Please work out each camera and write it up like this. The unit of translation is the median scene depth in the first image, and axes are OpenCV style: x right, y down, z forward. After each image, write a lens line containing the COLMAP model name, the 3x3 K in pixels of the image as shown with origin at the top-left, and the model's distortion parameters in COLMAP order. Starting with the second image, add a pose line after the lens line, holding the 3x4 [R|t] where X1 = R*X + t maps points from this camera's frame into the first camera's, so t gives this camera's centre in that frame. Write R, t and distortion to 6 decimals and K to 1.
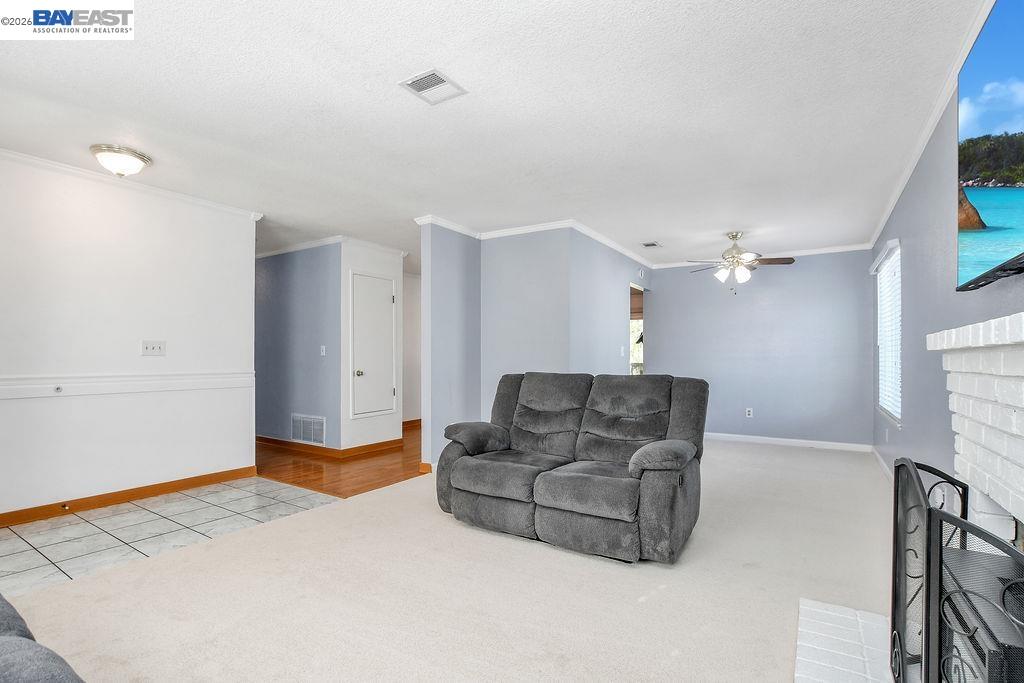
lens RADIAL K [[490.6, 0, 509.4], [0, 490.6, 345.9], [0, 0, 1]] dist [-0.024434, 0.000560]
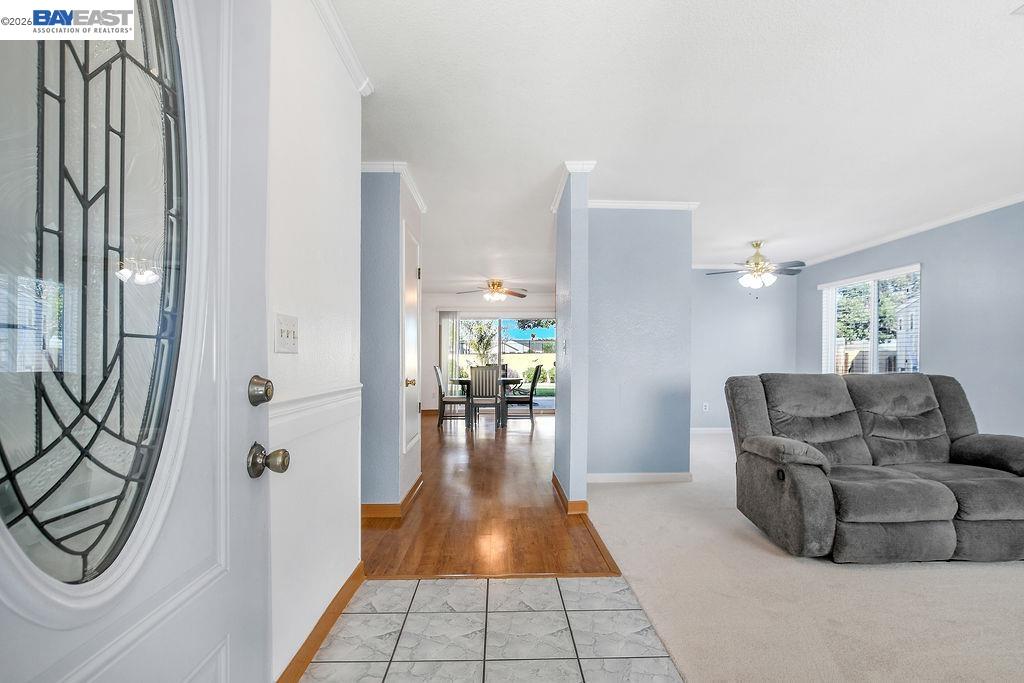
lens RADIAL K [[490.6, 0, 509.4], [0, 490.6, 345.9], [0, 0, 1]] dist [-0.024434, 0.000560]
pose [[0.817089, 0.014189, 0.576336, -0.673932], [-0.017102, 0.999854, -0.000370, 0.012175], [-0.576257, -0.009554, 0.817213, 0.462077]]
